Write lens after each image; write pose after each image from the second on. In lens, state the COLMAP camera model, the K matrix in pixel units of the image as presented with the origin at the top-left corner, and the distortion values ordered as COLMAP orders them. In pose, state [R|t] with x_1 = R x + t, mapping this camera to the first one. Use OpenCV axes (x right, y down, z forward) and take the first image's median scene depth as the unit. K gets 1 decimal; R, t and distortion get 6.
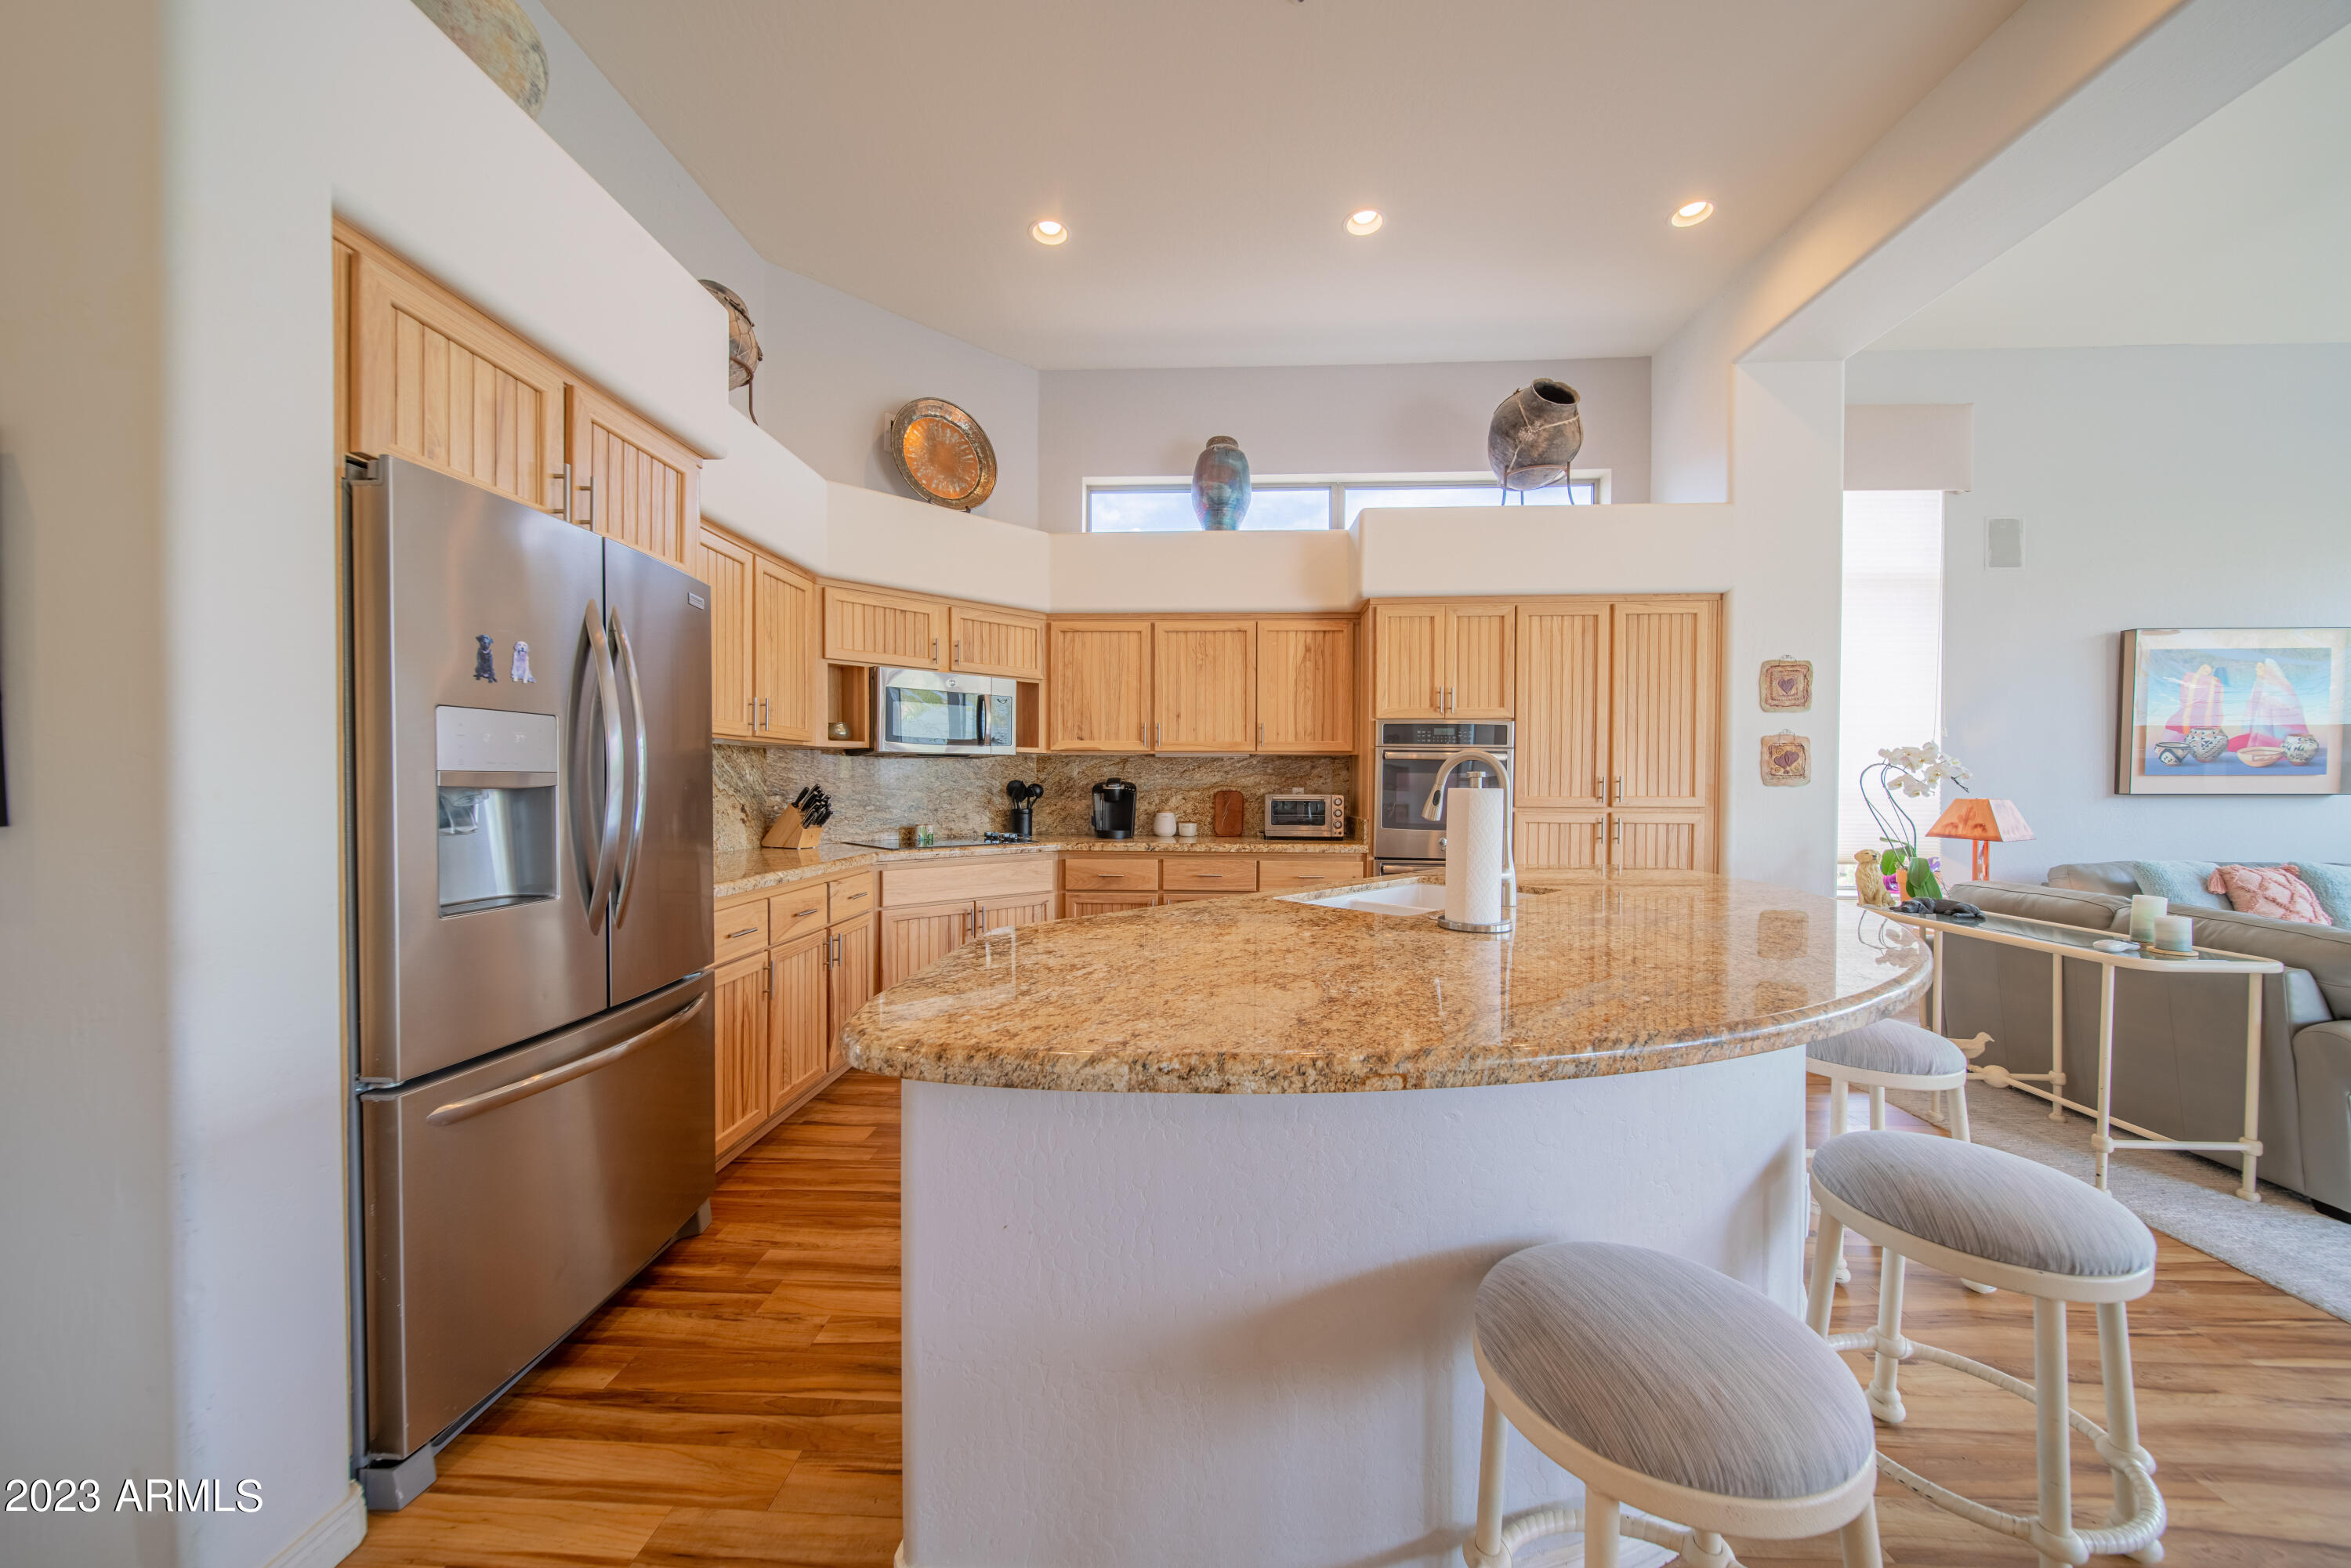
lens RADIAL K [[821.1, 0, 1167.9], [0, 821.1, 792.1], [0, 0, 1]] dist [0.000375, -0.001615]
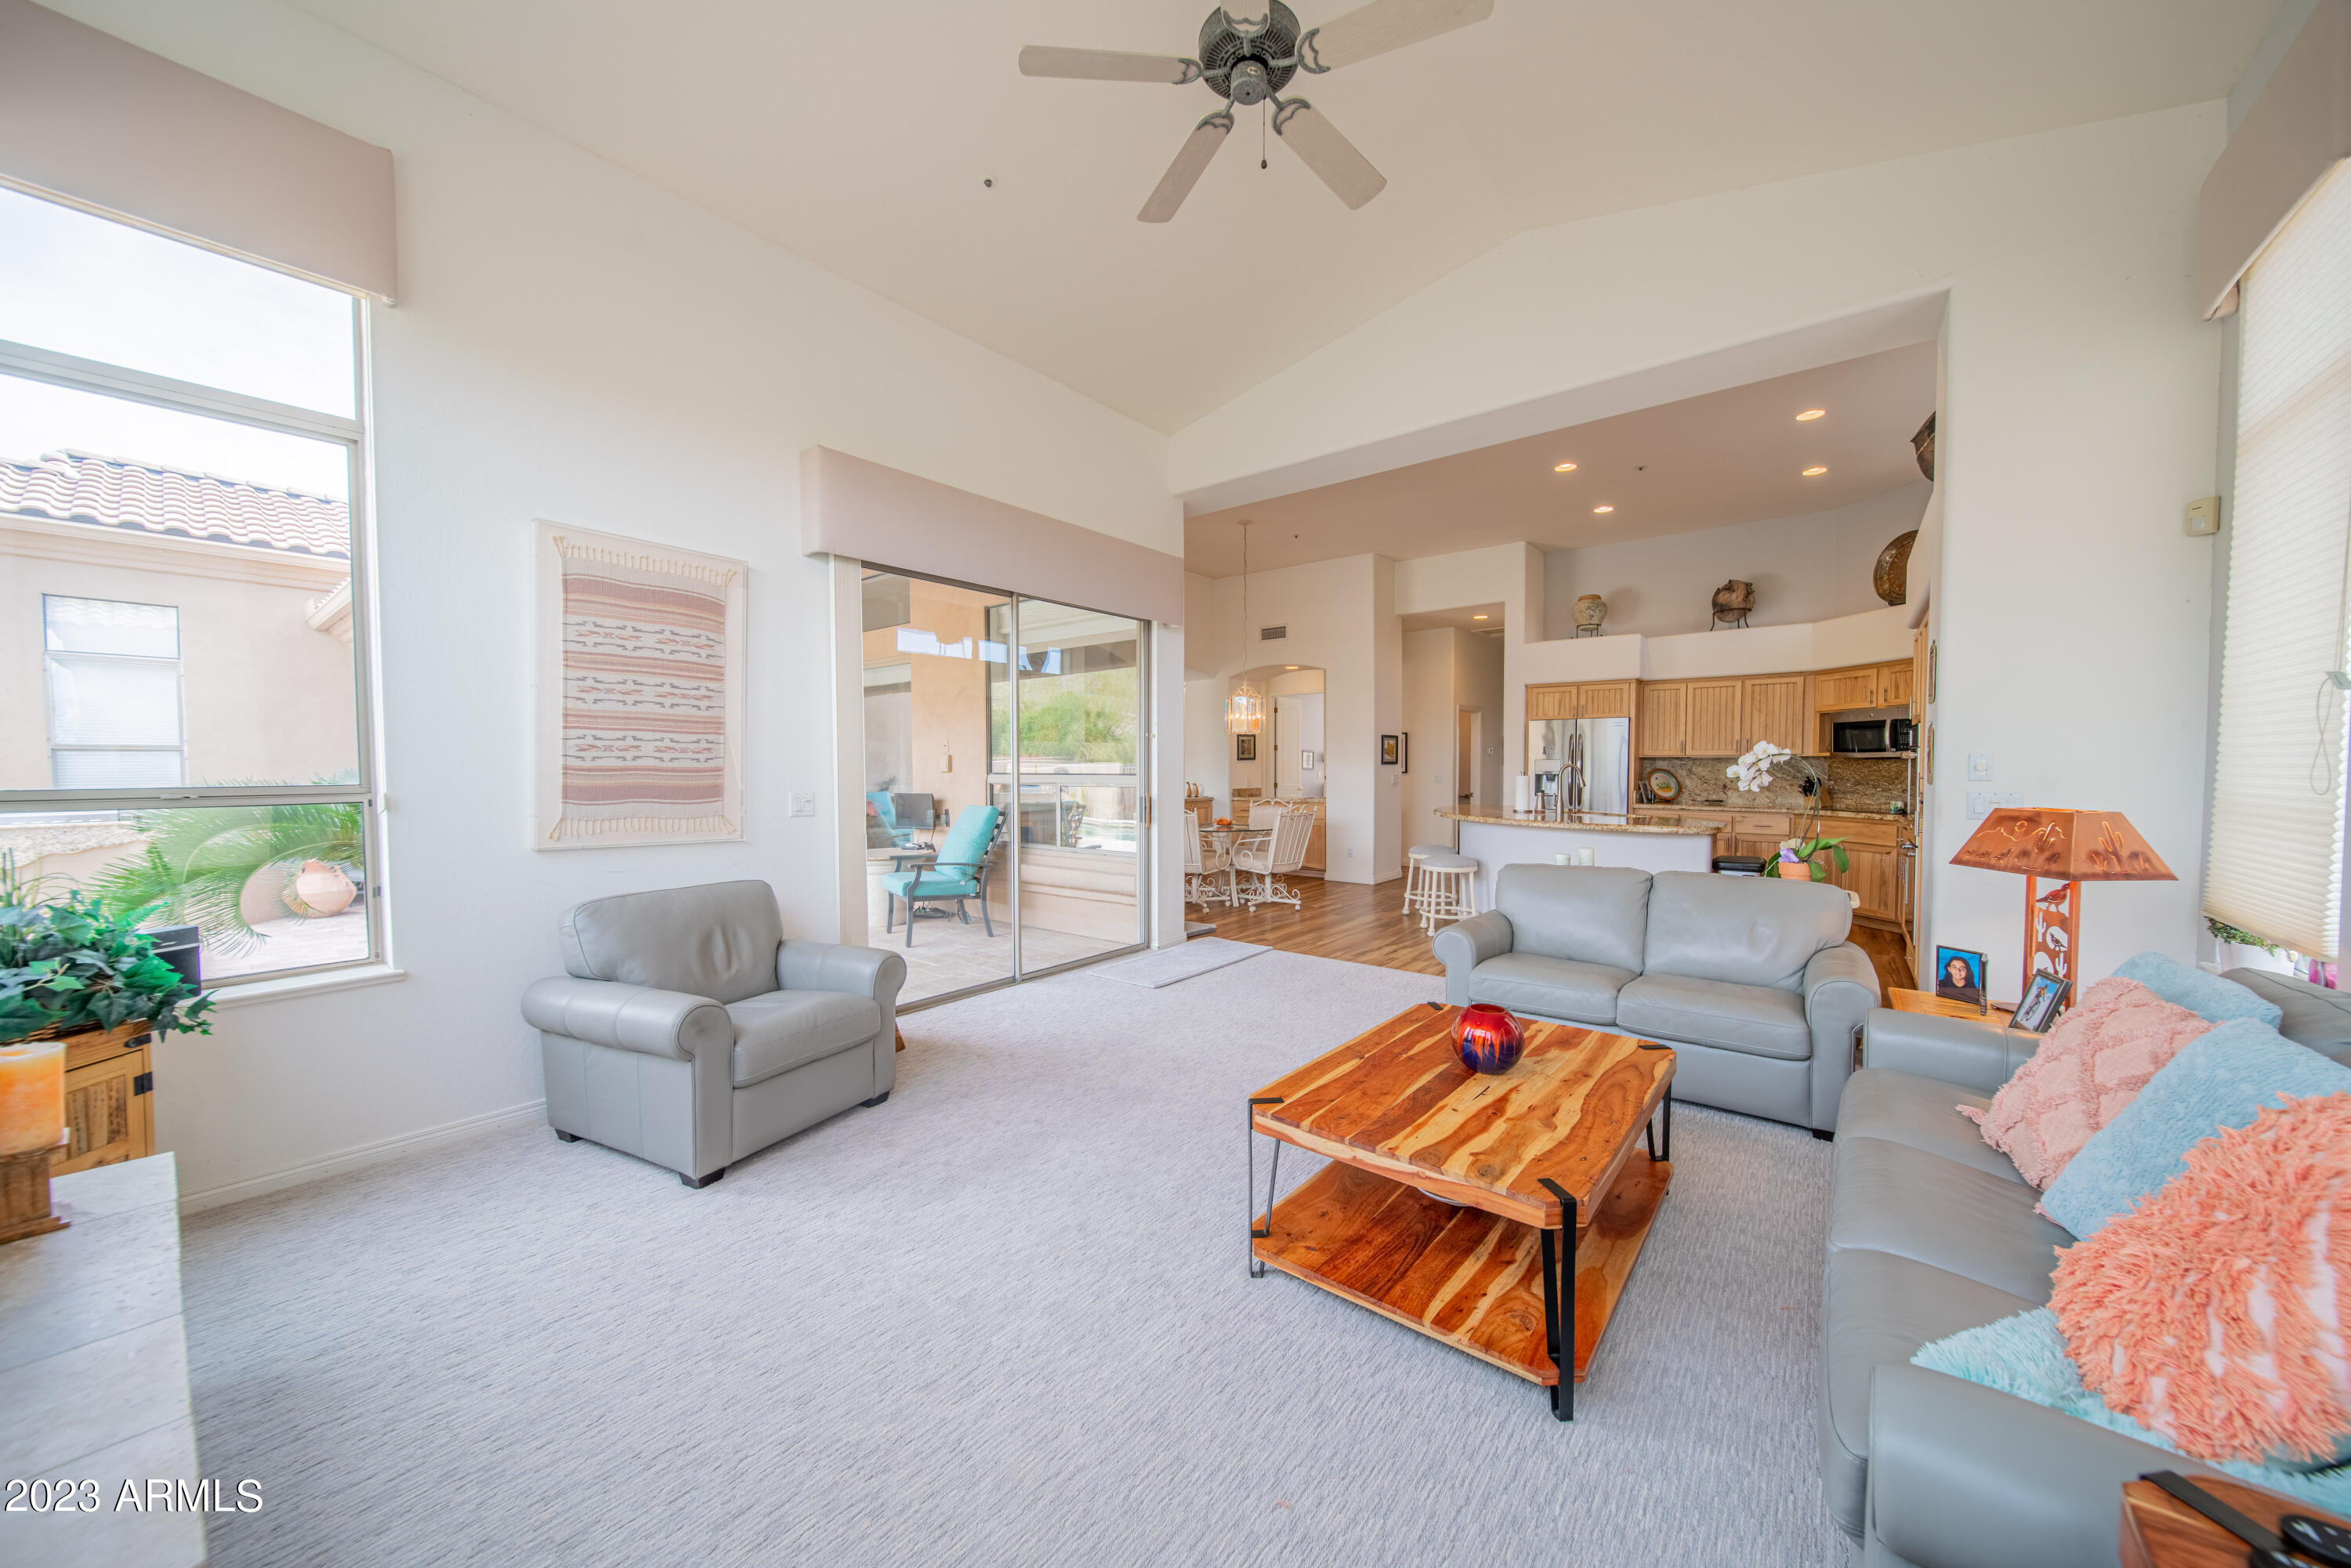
lens RADIAL K [[821.1, 0, 1167.9], [0, 821.1, 792.1], [0, 0, 1]] dist [0.000375, -0.001615]
pose [[-0.586359, 0.022368, -0.809742, 1.773922], [-0.012919, 0.999233, 0.036957, -0.018607], [0.809948, 0.032131, -0.585621, 0.755644]]
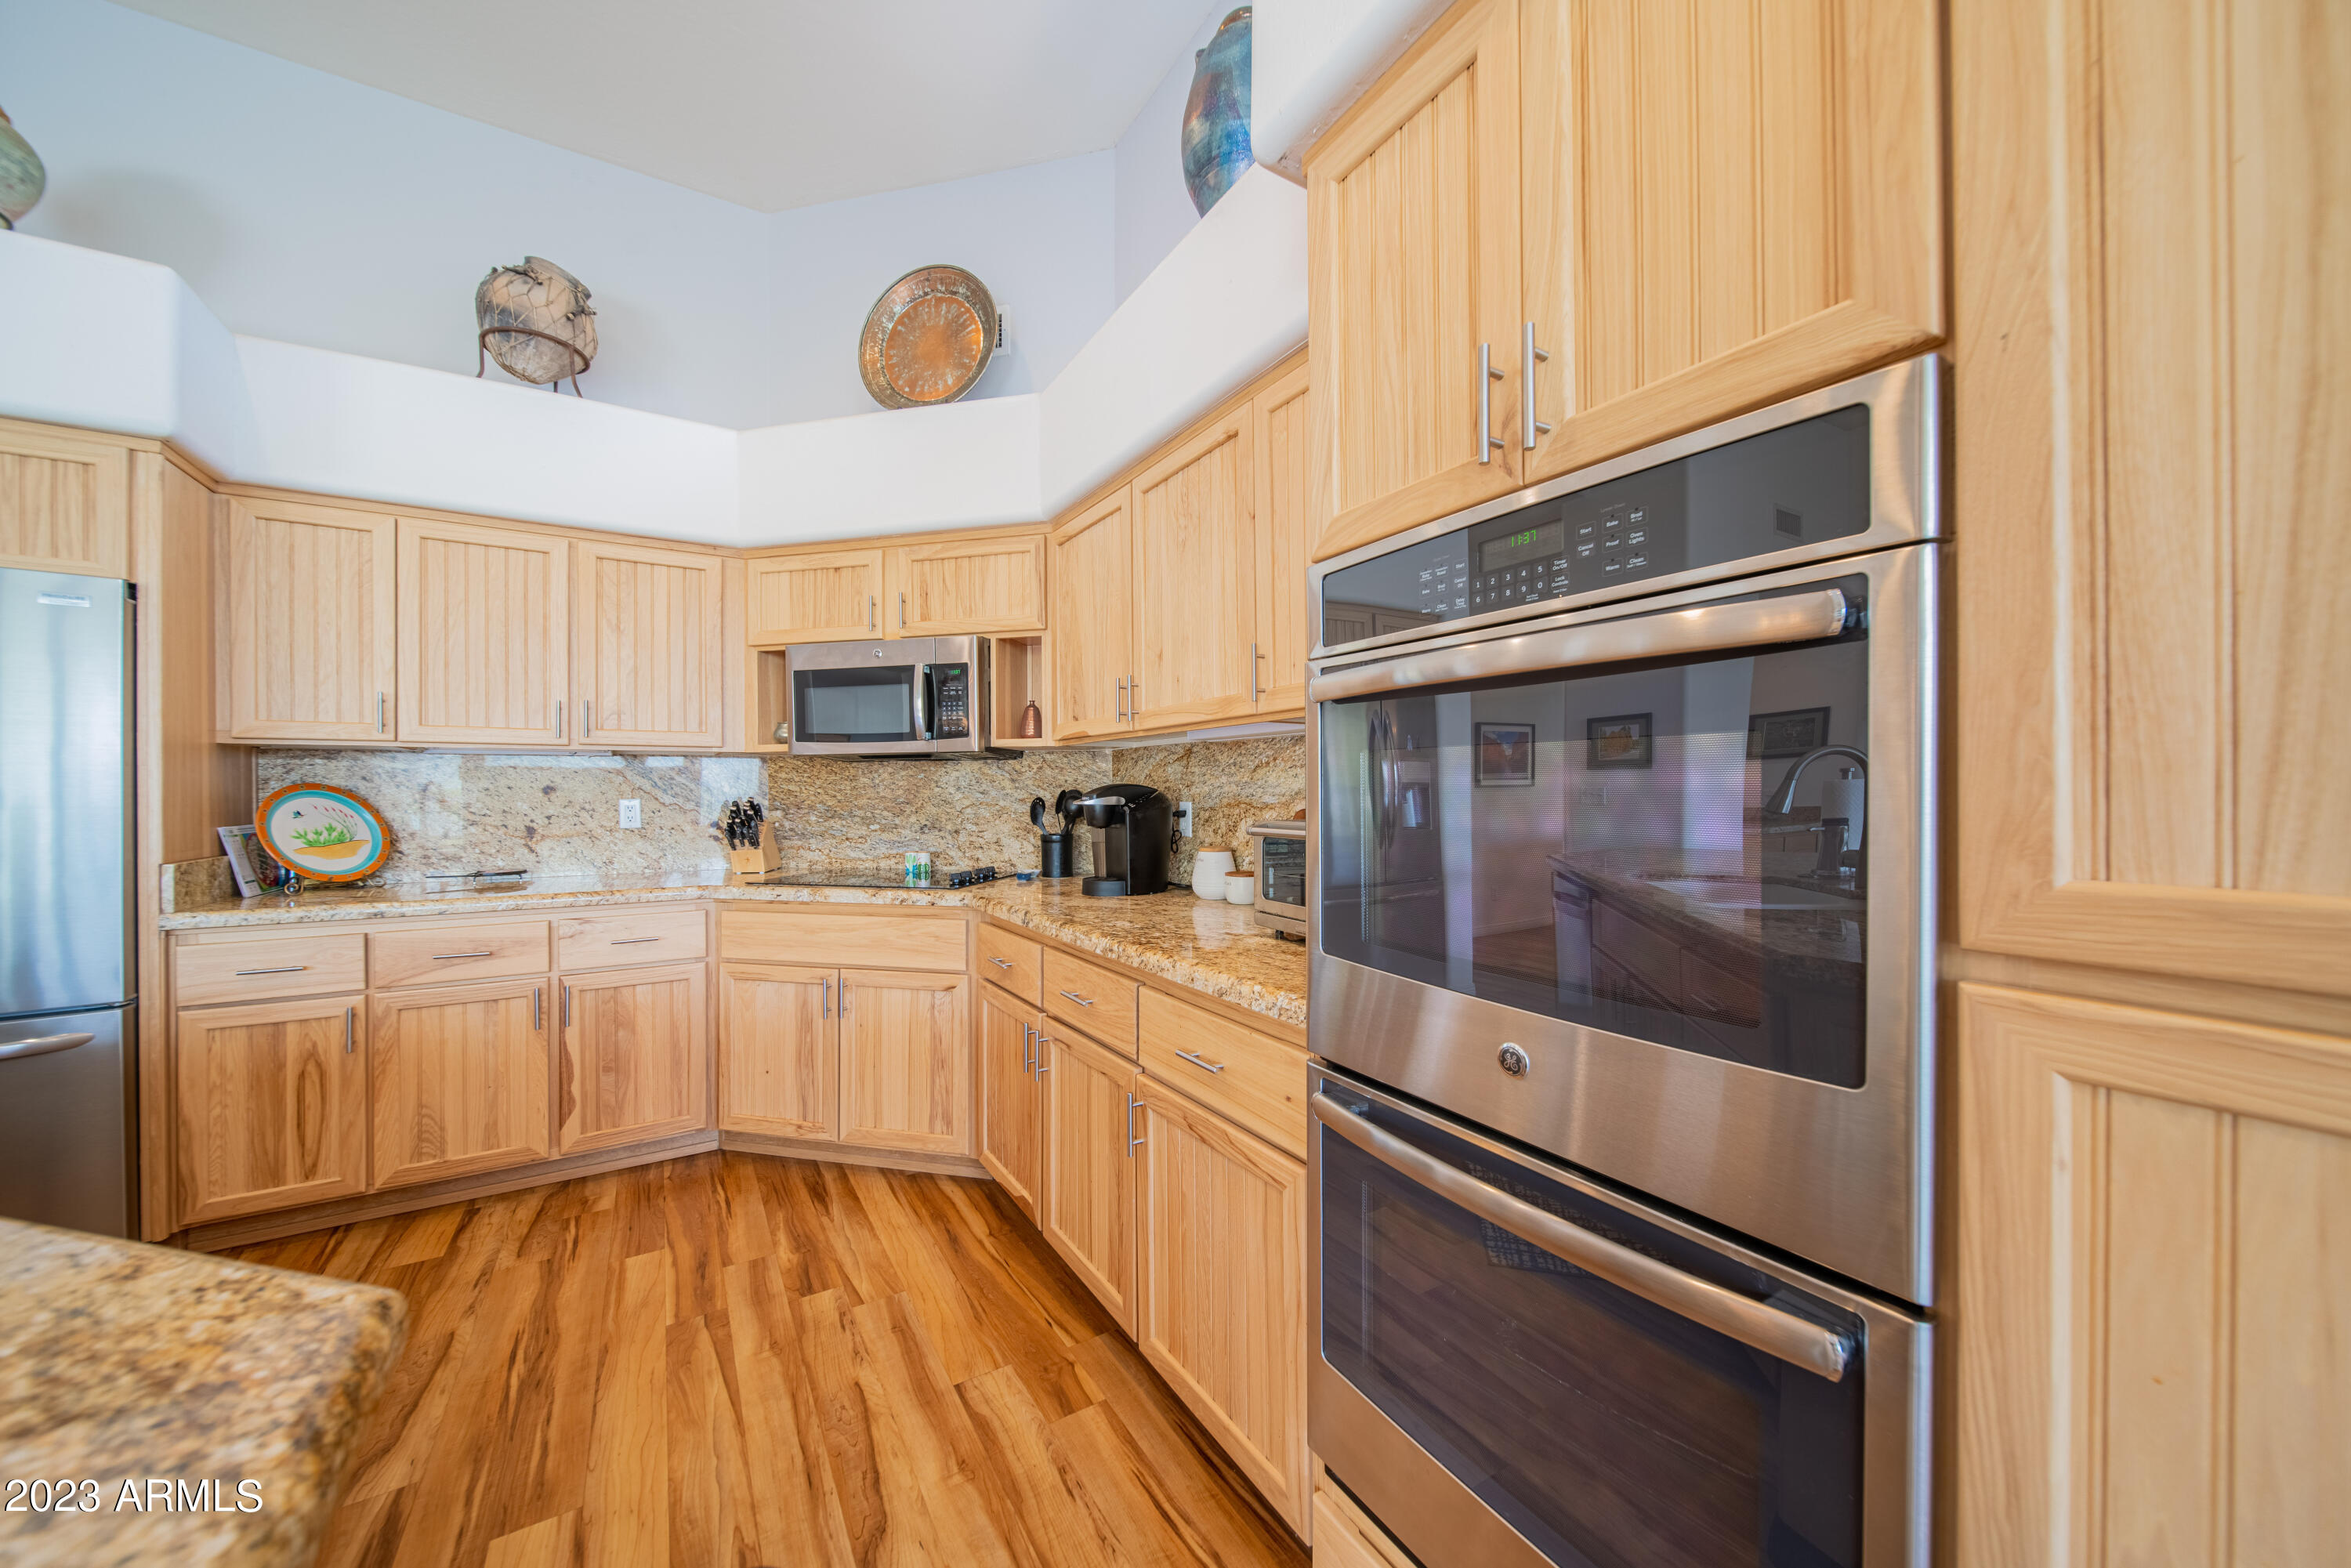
lens RADIAL K [[821.1, 0, 1167.9], [0, 821.1, 792.1], [0, 0, 1]] dist [0.000375, -0.001615]
pose [[0.567759, -0.006632, -0.823168, 0.423627], [-0.003439, 0.999940, -0.010428, -0.006700], [0.823188, 0.008752, 0.567702, 0.737658]]
